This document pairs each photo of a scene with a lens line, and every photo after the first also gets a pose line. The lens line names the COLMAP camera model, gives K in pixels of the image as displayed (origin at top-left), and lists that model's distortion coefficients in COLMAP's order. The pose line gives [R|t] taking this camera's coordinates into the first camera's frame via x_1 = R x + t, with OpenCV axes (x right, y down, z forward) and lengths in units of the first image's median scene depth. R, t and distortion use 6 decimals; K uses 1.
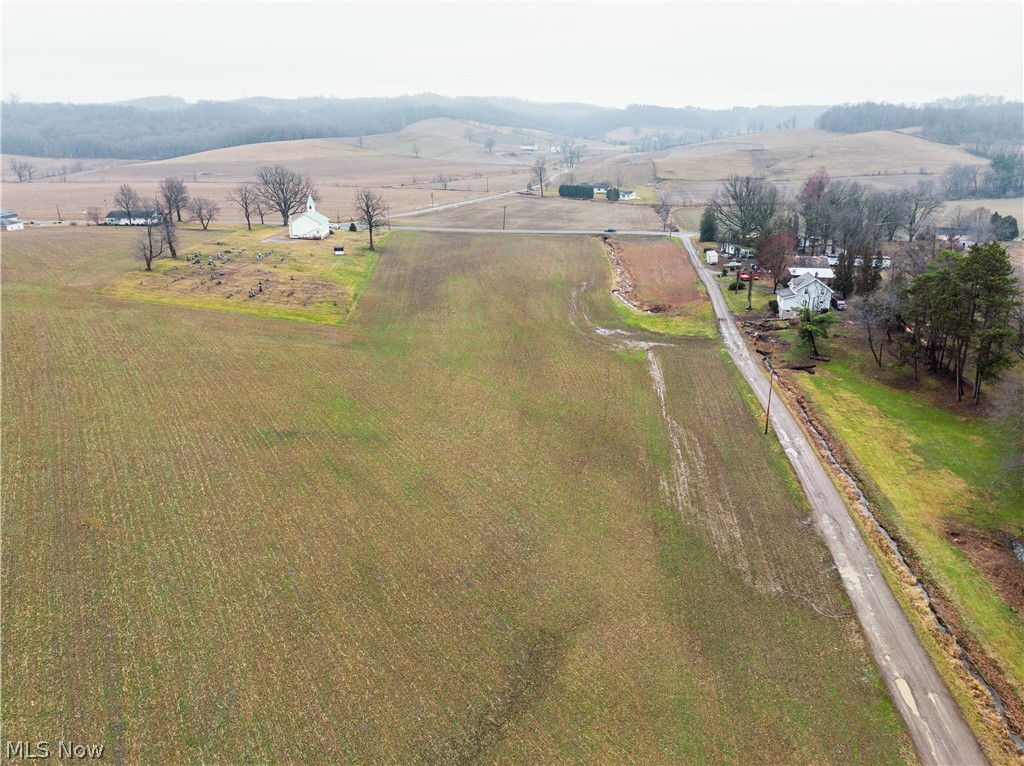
lens RADIAL K [[721.2, 0, 512.0], [0, 721.2, 383.0], [0, 0, 1]] dist [-0.046356, 0.009634]
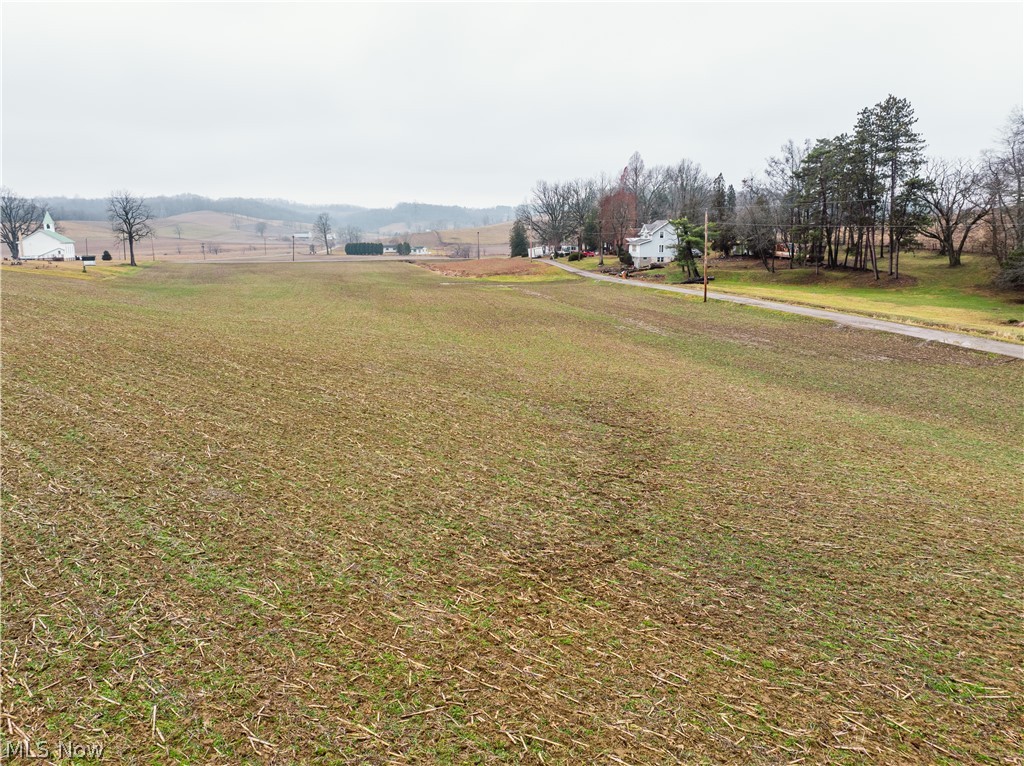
lens RADIAL K [[721.2, 0, 512.0], [0, 721.2, 383.0], [0, 0, 1]] dist [-0.046356, 0.009634]
pose [[0.952512, -0.070286, 0.296279, -0.020396], [0.112260, 0.985515, -0.127114, 0.056426], [-0.283053, 0.154338, 0.946605, 0.080187]]
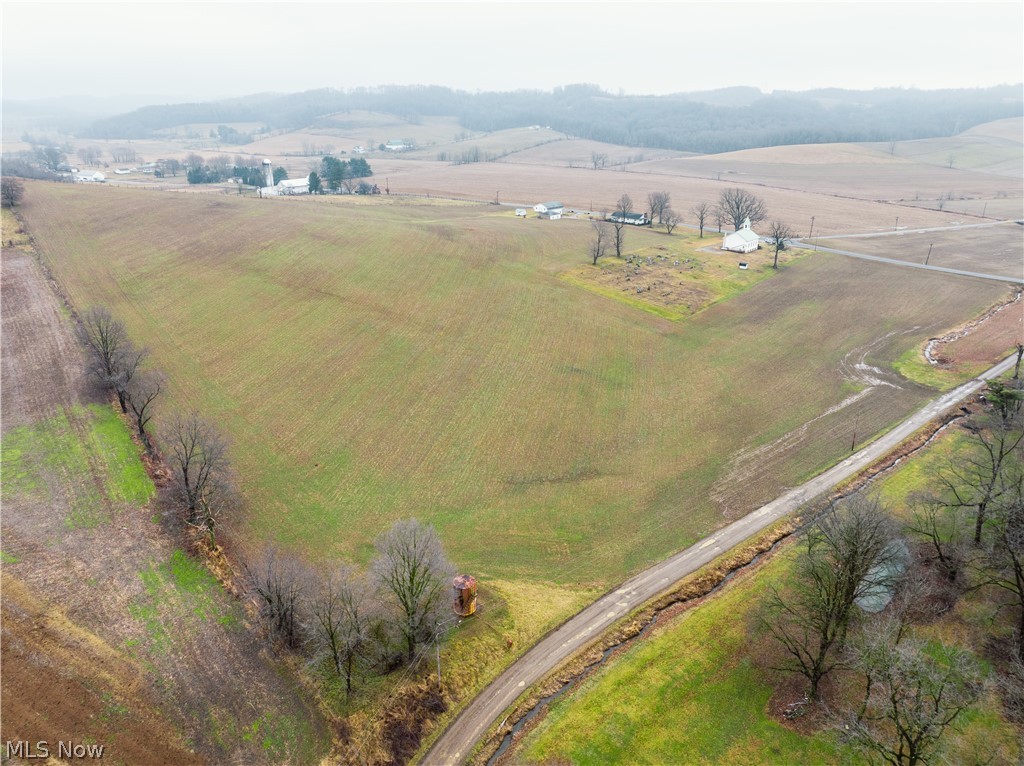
lens RADIAL K [[712.3, 0, 512.0], [0, 712.3, 383.0], [0, 0, 1]] dist [-0.046367, 0.002386]
pose [[0.735737, 0.244889, -0.631444, 0.171852], [-0.225564, 0.967713, 0.112483, -0.015964], [0.638602, 0.059673, 0.767220, -0.129462]]
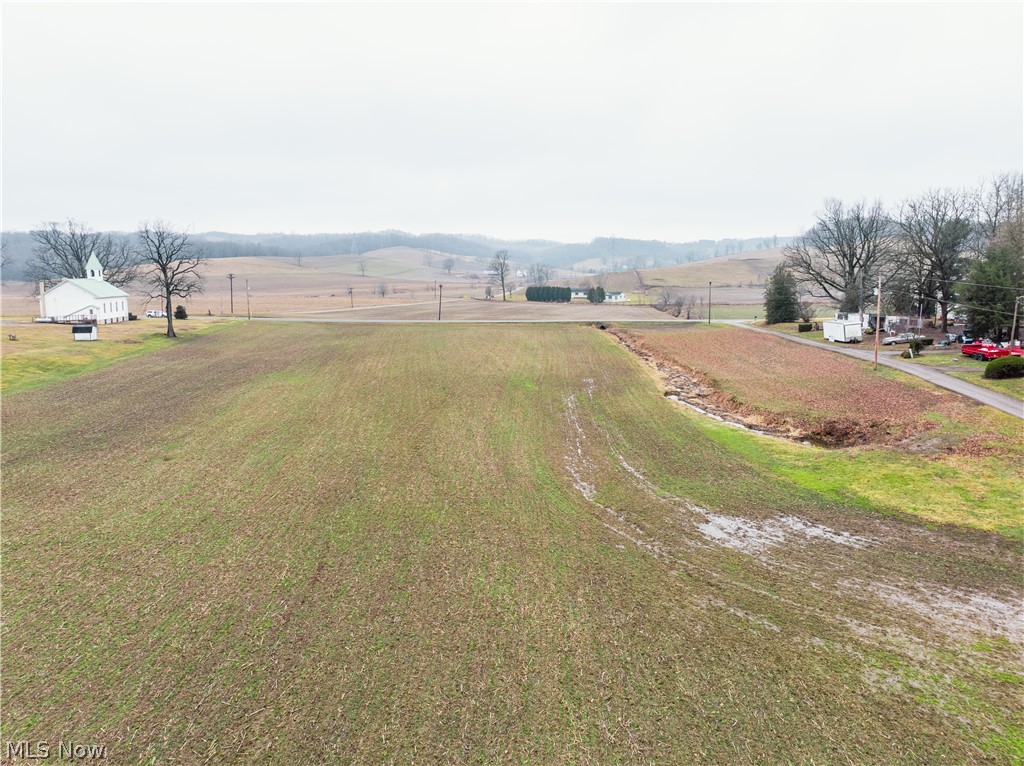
lens RADIAL K [[721.2, 0, 512.0], [0, 721.2, 383.0], [0, 0, 1]] dist [-0.046356, 0.009634]
pose [[0.999019, -0.014551, 0.041816, 0.018208], [0.022257, 0.981490, -0.190214, -0.027927], [-0.038275, 0.190958, 0.980852, 0.285280]]
